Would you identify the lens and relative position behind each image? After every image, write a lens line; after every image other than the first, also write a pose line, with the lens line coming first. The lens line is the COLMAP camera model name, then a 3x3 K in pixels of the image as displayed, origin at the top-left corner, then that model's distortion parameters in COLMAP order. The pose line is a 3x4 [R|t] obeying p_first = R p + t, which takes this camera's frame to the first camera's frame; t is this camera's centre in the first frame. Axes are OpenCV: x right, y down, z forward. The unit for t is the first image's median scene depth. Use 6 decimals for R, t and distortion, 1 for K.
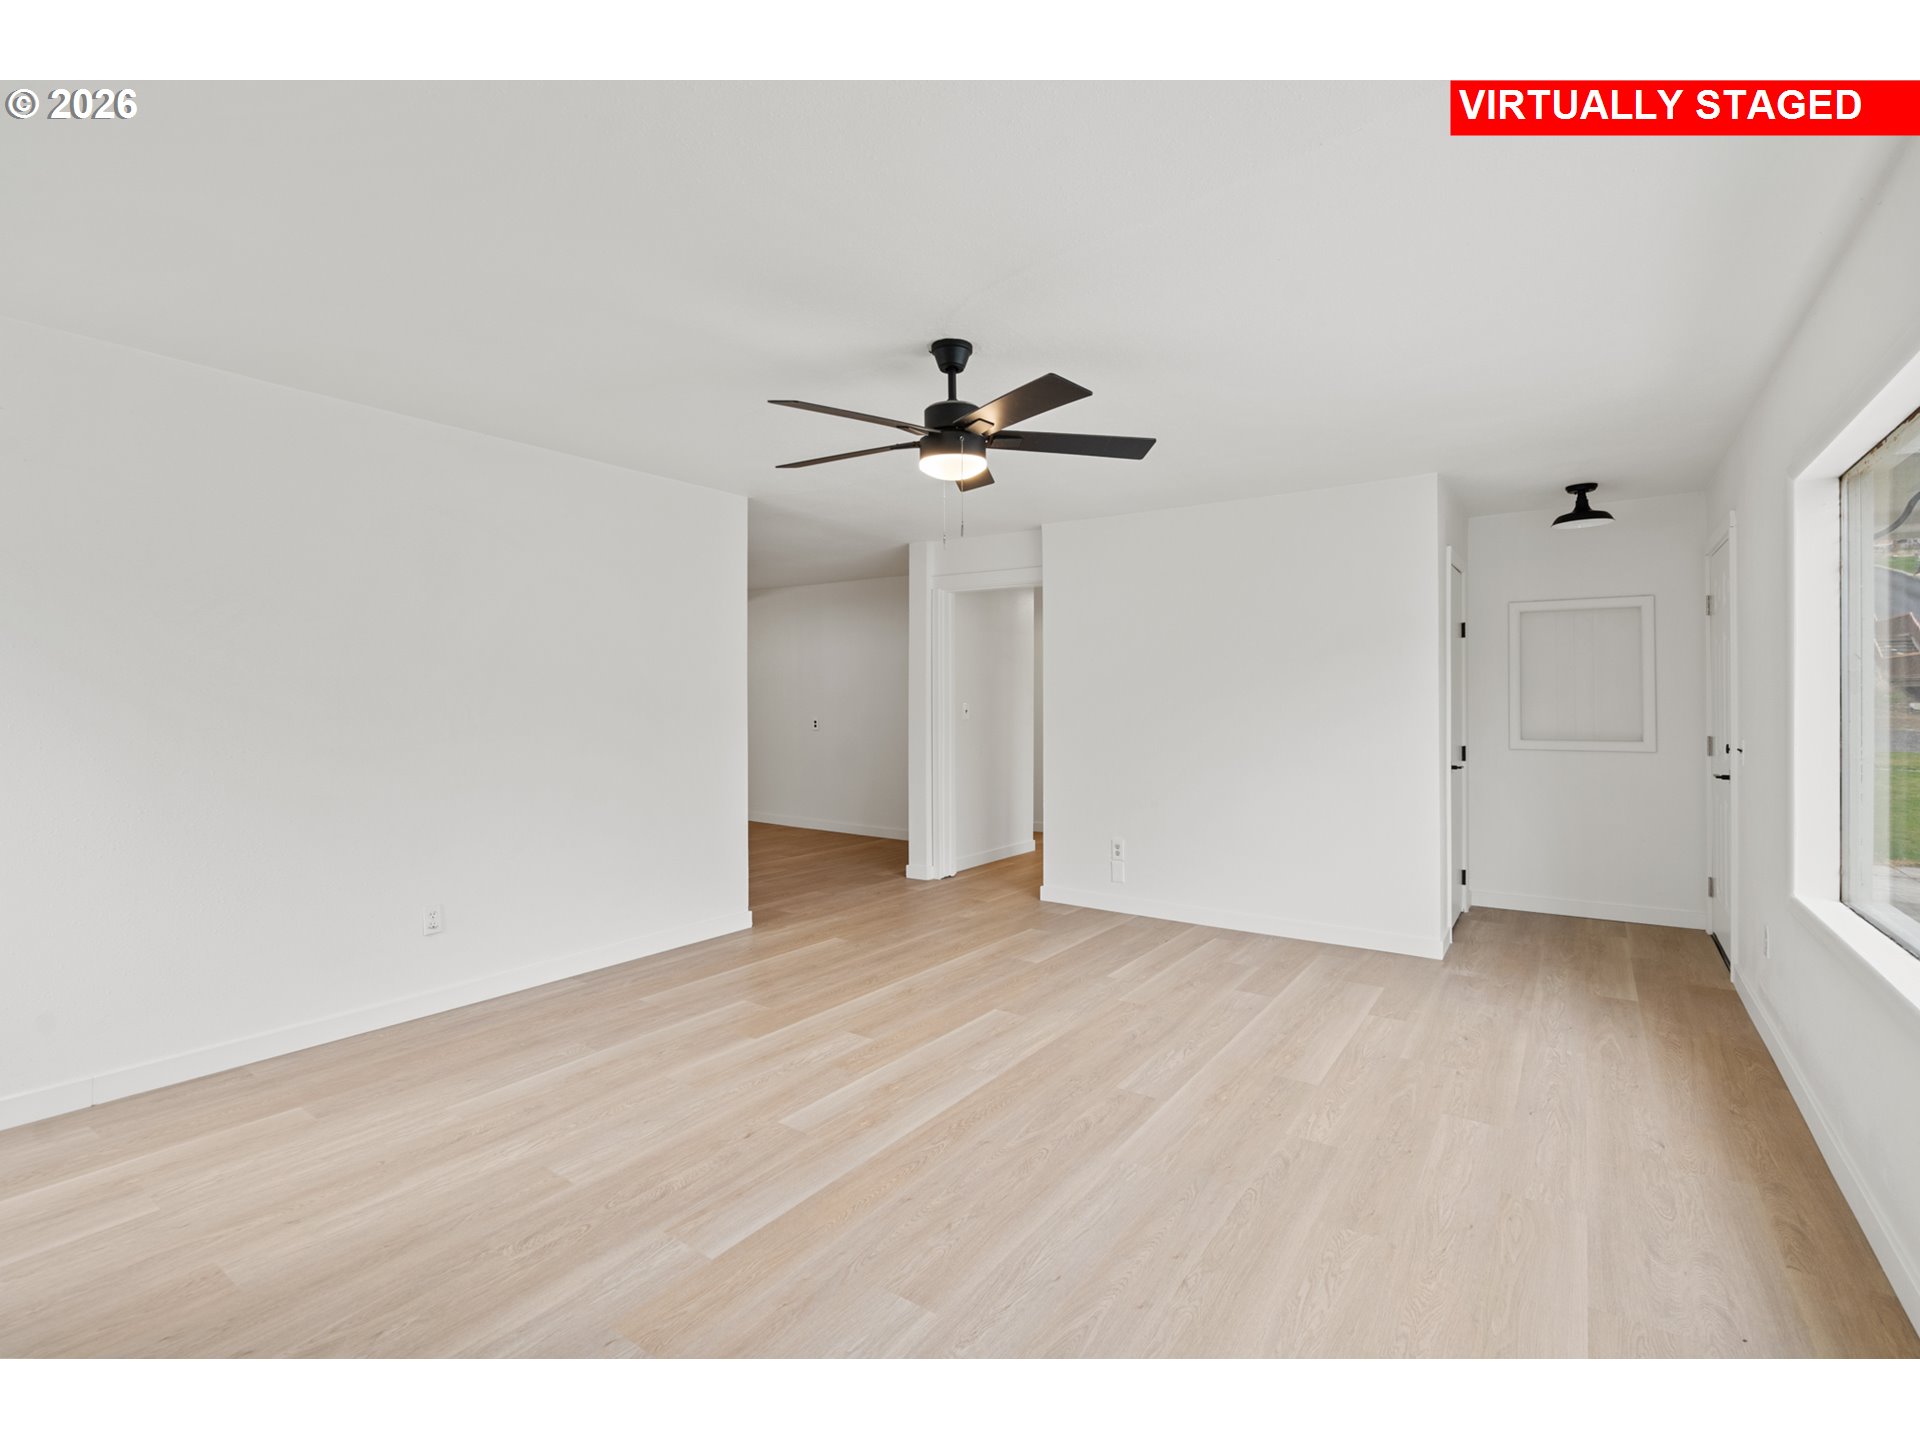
lens RADIAL K [[872.4, 0, 960.7], [0, 872.4, 710.1], [0, 0, 1]] dist [-0.005763, 0.000759]
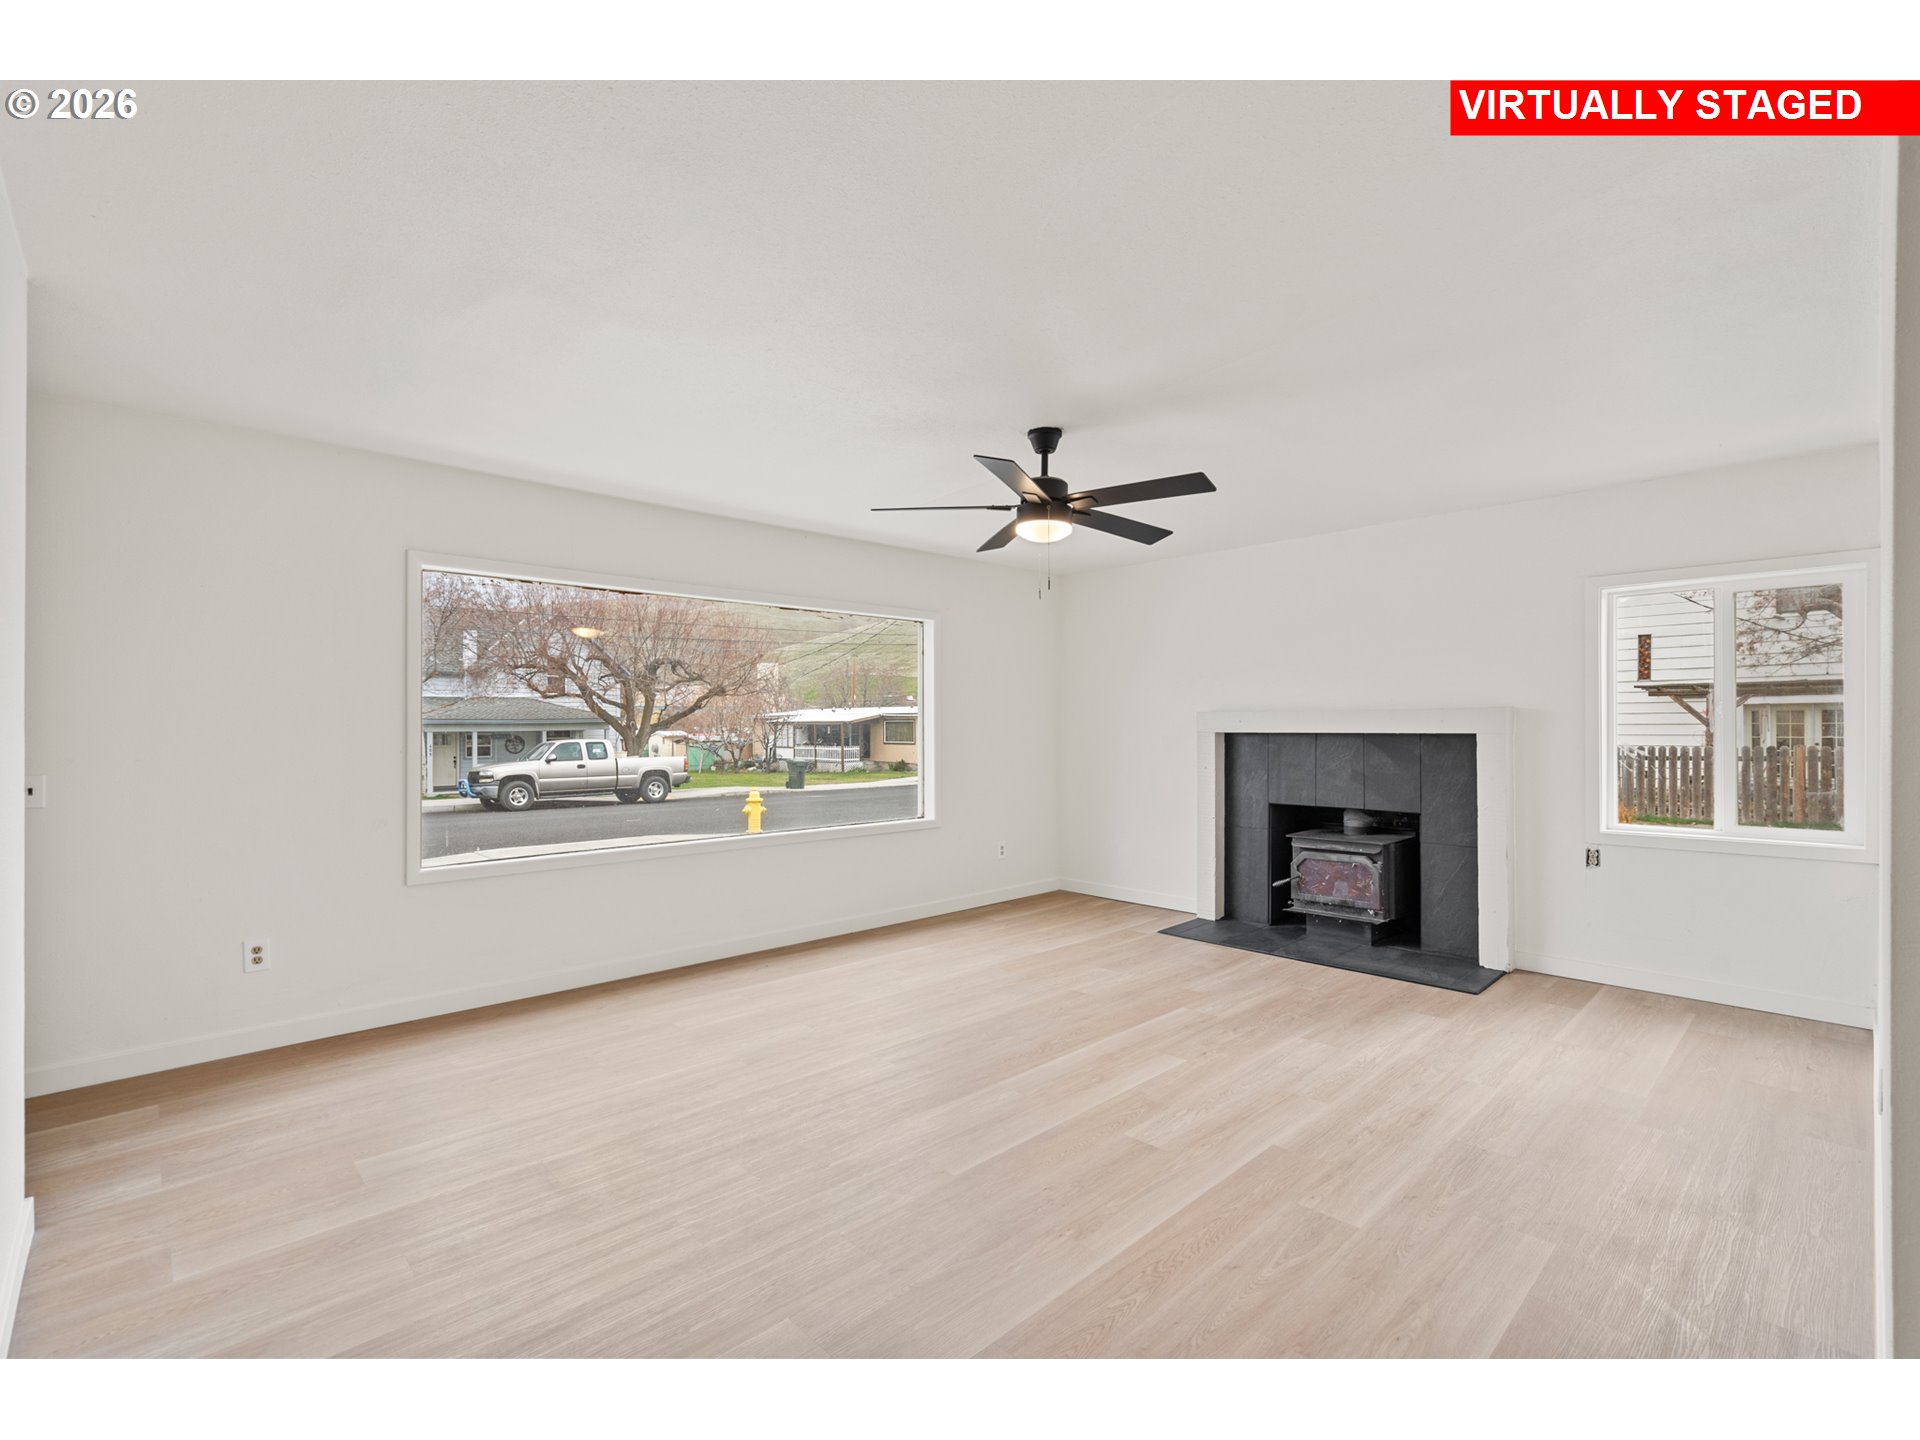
lens RADIAL K [[872.4, 0, 963.7], [0, 872.4, 722.1], [0, 0, 1]] dist [-0.005763, 0.000759]
pose [[-0.980750, 0.003554, 0.195233, -0.132878], [0.004522, 0.999980, 0.004510, -0.020497], [-0.195213, 0.005306, -0.980746, 2.157863]]
